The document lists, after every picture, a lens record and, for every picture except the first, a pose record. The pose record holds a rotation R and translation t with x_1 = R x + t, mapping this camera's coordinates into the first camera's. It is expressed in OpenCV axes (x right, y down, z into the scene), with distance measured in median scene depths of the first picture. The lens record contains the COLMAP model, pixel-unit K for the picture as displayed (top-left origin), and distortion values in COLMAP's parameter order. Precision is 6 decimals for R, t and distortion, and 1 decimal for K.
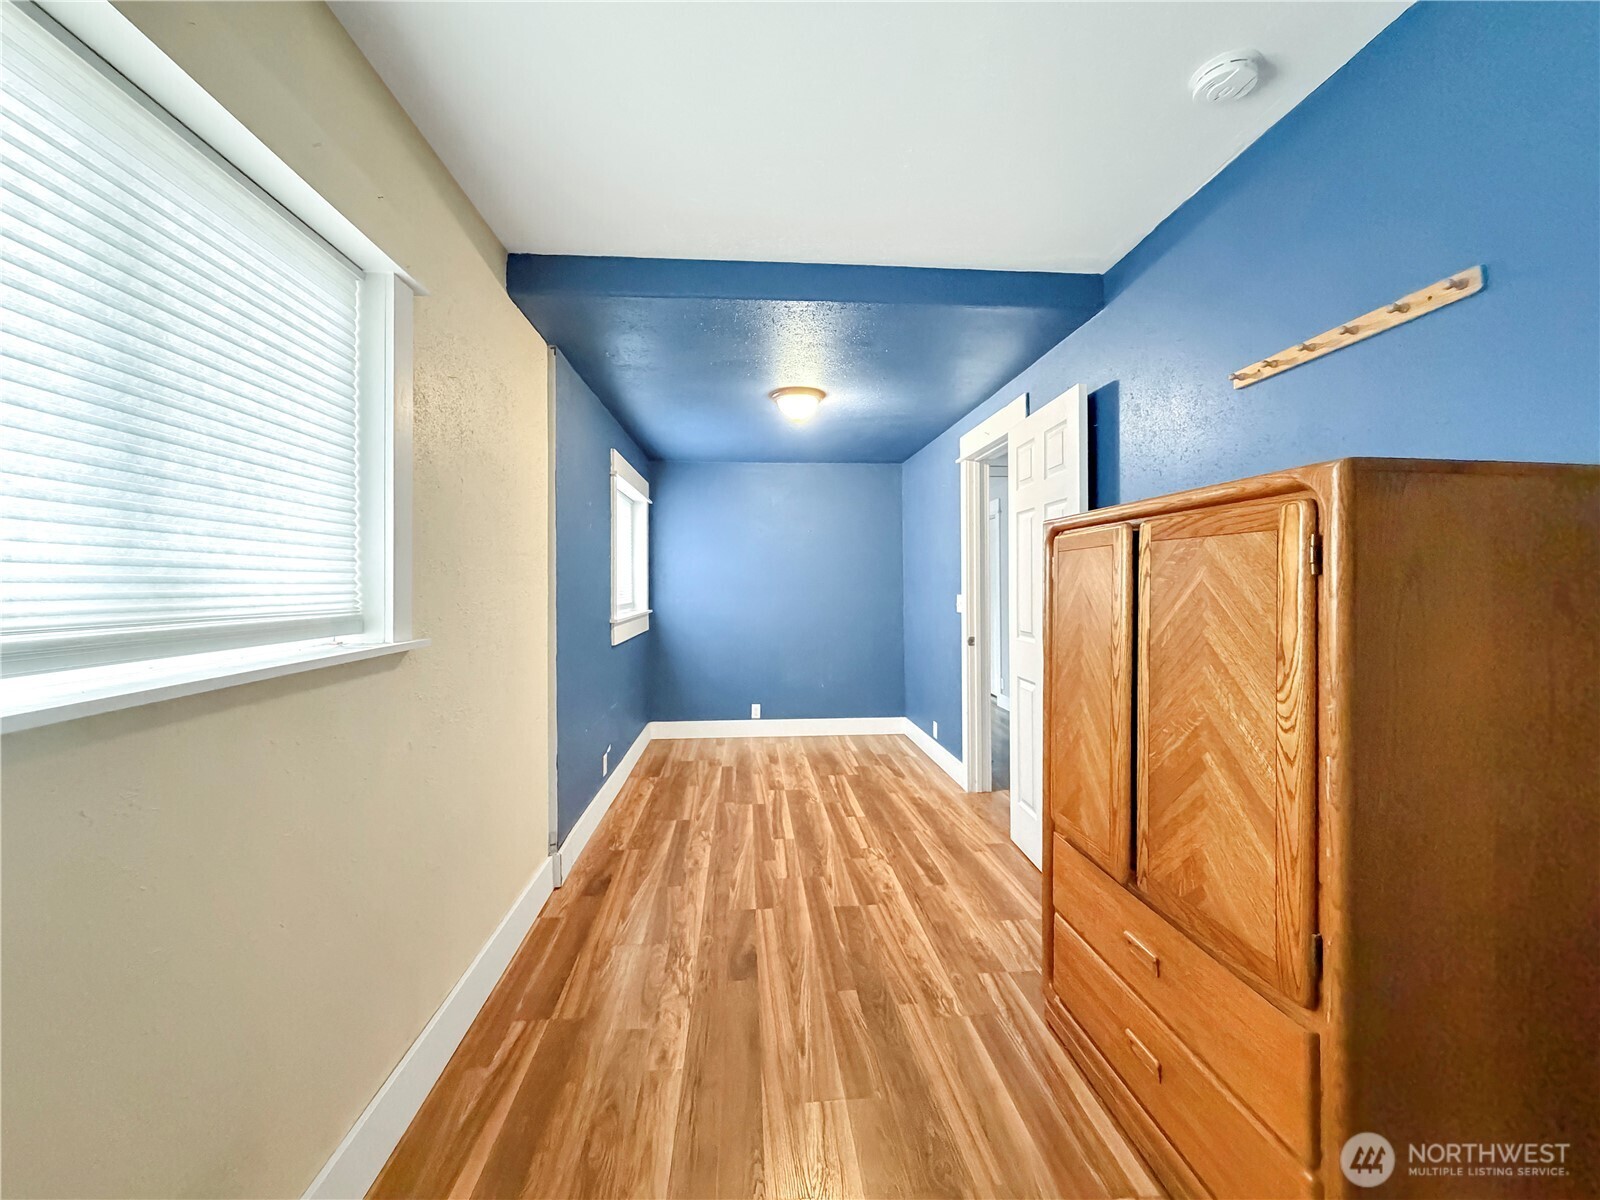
lens RADIAL K [[658.8, 0, 788.4], [0, 658.8, 590.0], [0, 0, 1]] dist [0.005916, -0.000853]
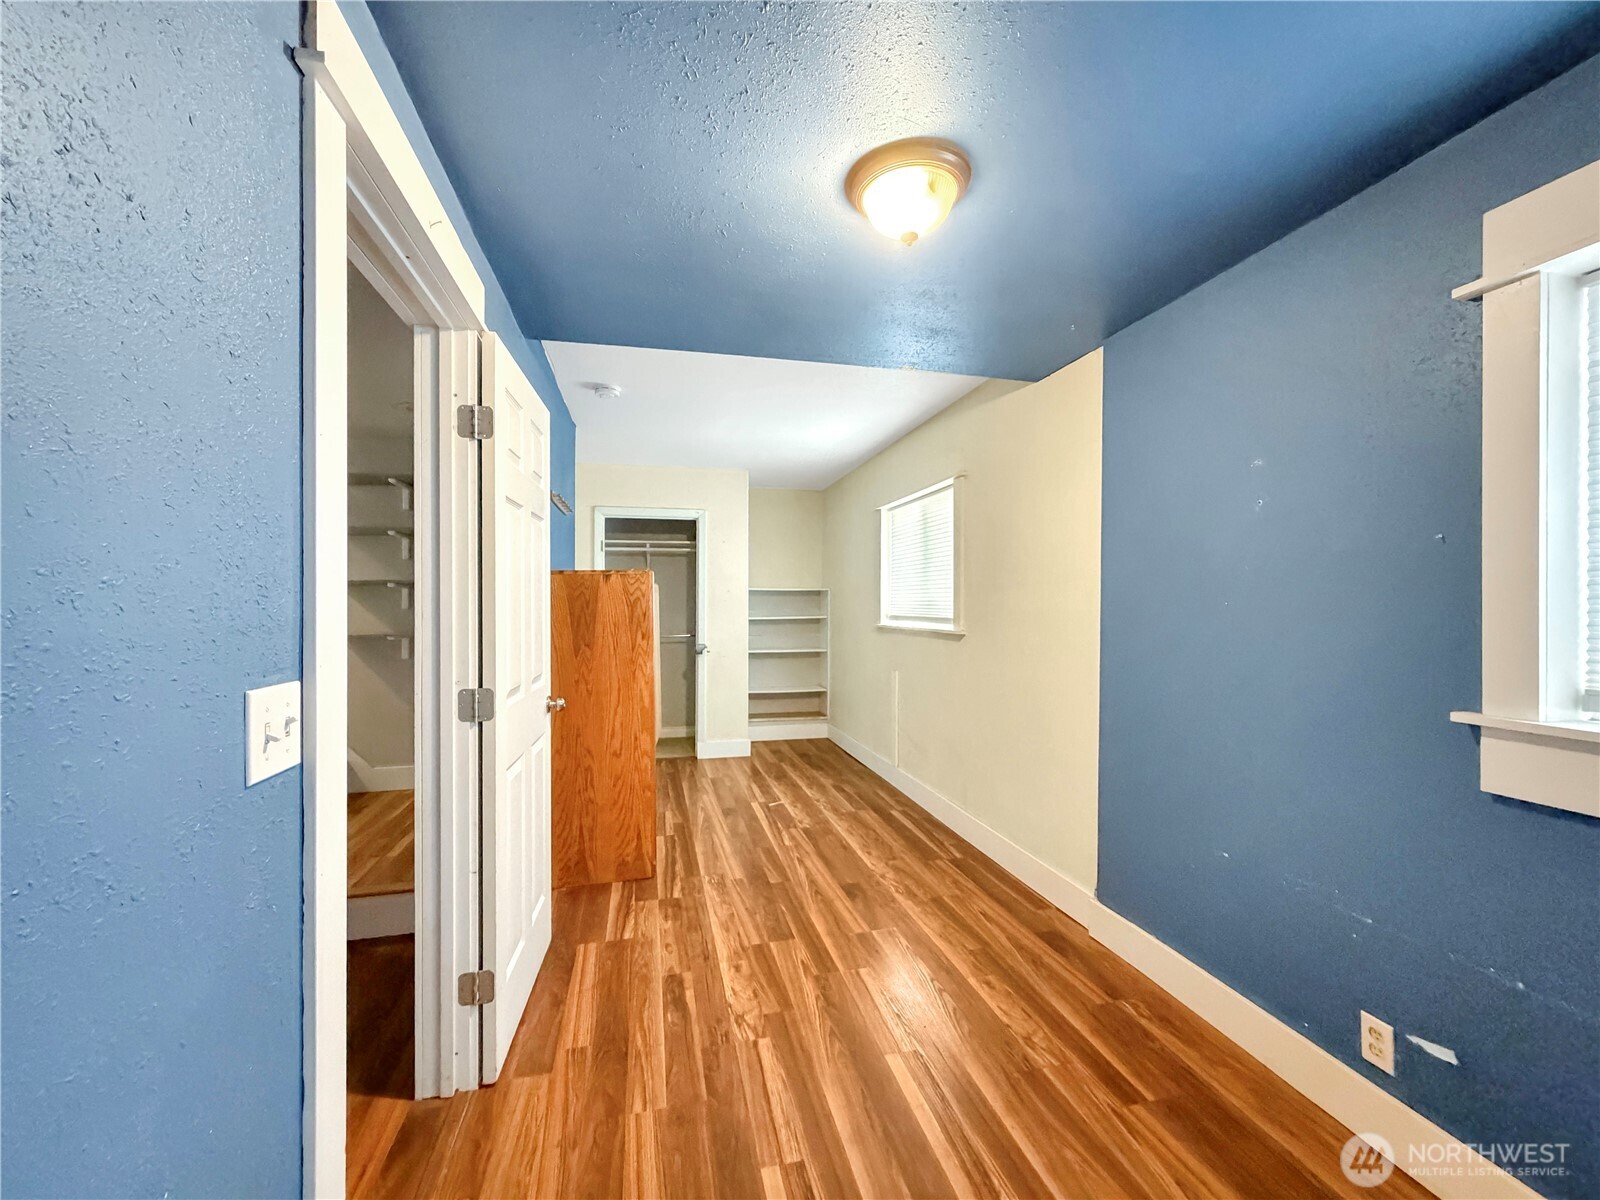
lens RADIAL K [[658.8, 0, 796.5], [0, 658.8, 601.5], [0, 0, 1]] dist [0.005916, -0.000853]
pose [[-0.987274, 0.008953, -0.158775, 0.224403], [0.007868, 0.999941, 0.007463, -0.029716], [0.158833, 0.006119, -0.987287, 2.020866]]
